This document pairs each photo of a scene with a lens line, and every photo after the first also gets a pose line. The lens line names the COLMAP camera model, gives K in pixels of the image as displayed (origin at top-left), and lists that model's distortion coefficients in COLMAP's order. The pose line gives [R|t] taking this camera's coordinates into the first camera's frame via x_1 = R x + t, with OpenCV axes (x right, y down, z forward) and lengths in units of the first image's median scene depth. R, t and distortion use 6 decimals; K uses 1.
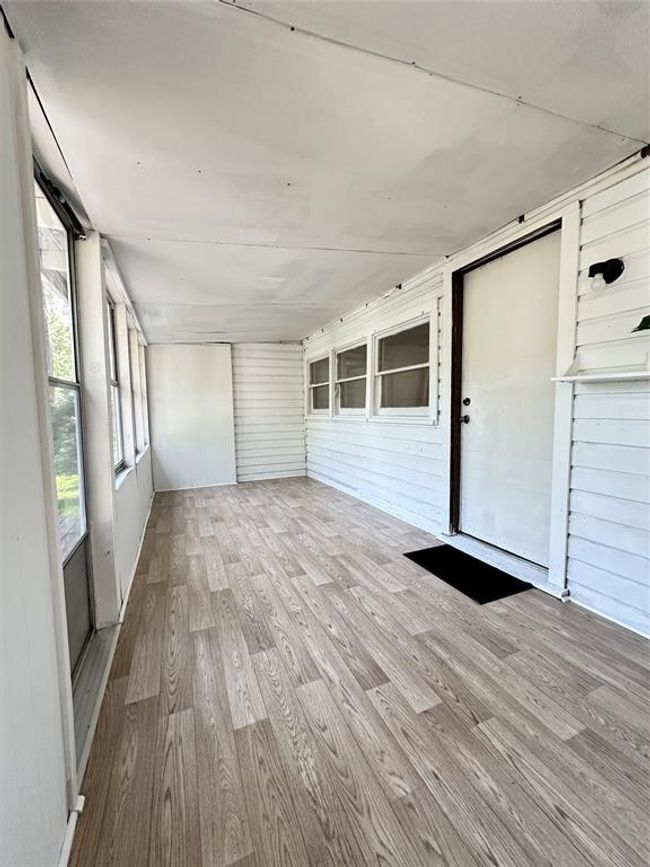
lens RADIAL K [[345.2, 0, 325.0], [0, 345.2, 433.5], [0, 0, 1]] dist [-0.000684, -0.000065]
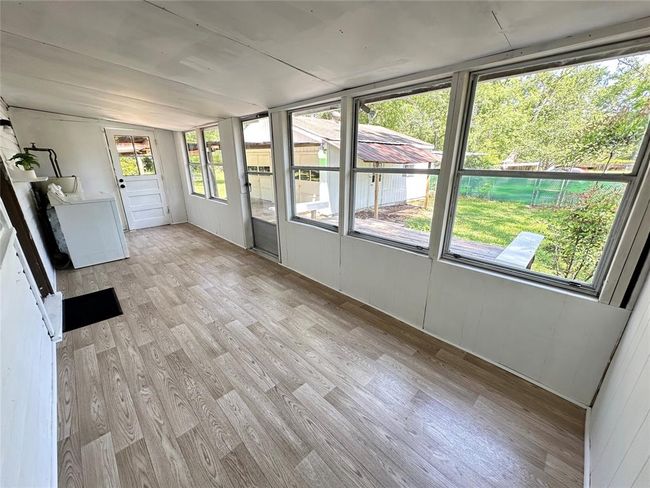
lens RADIAL K [[258.8, 0, 325.0], [0, 258.8, 244.0], [0, 0, 1]] dist [-0.000684, -0.000065]
pose [[-0.930998, 0.131733, -0.340425, -0.199101], [-0.010107, 0.922948, 0.384791, -0.294936], [0.364884, 0.361680, -0.857932, 2.172992]]
